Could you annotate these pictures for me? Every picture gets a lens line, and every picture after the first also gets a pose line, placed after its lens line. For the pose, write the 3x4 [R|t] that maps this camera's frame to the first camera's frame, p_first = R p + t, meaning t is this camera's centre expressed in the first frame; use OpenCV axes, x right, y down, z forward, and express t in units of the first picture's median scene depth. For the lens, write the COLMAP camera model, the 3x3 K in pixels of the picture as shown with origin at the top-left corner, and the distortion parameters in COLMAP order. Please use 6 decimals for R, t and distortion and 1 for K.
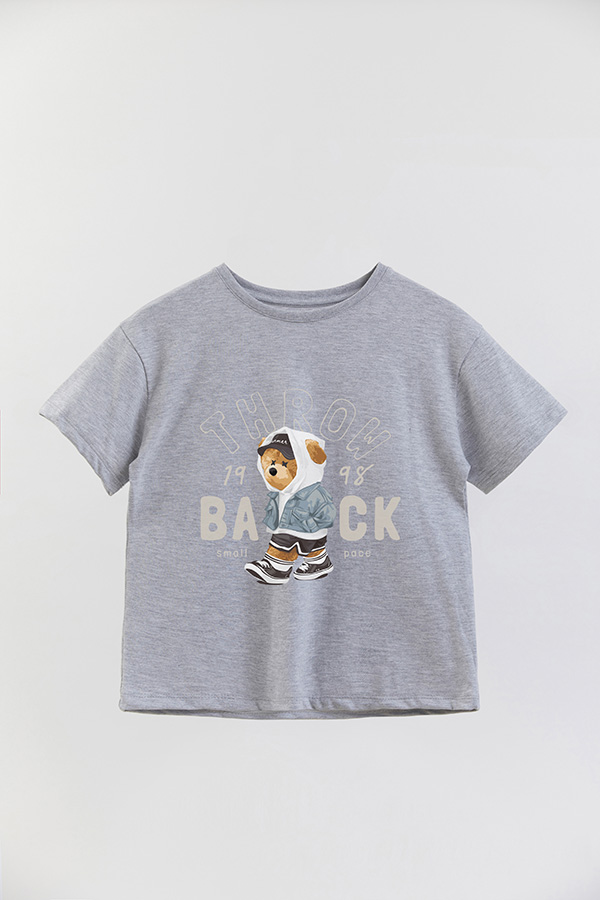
lens RADIAL K [[1730.6, 0, 296.8], [0, 1730.6, 449.1], [0, 0, 1]] dist [0.283715, 0.000000]
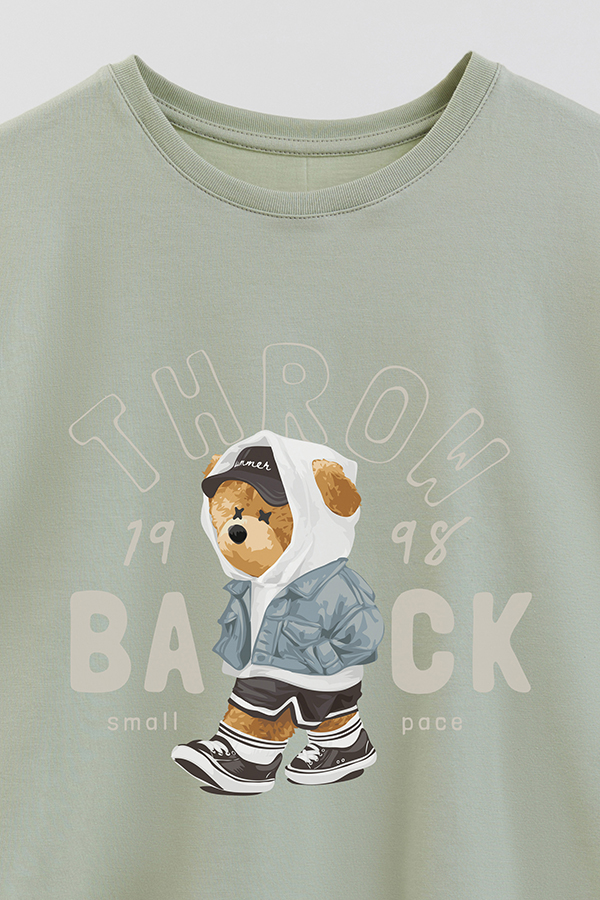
lens RADIAL K [[1730.6, 0, 301.6], [0, 1730.6, 448.4], [0, 0, 1]] dist [0.283715, 0.000000]
pose [[0.999802, -0.001798, 0.019792, -0.006262], [0.001564, 0.999929, 0.011836, -0.013516], [-0.019812, -0.011803, 0.999734, 0.565457]]
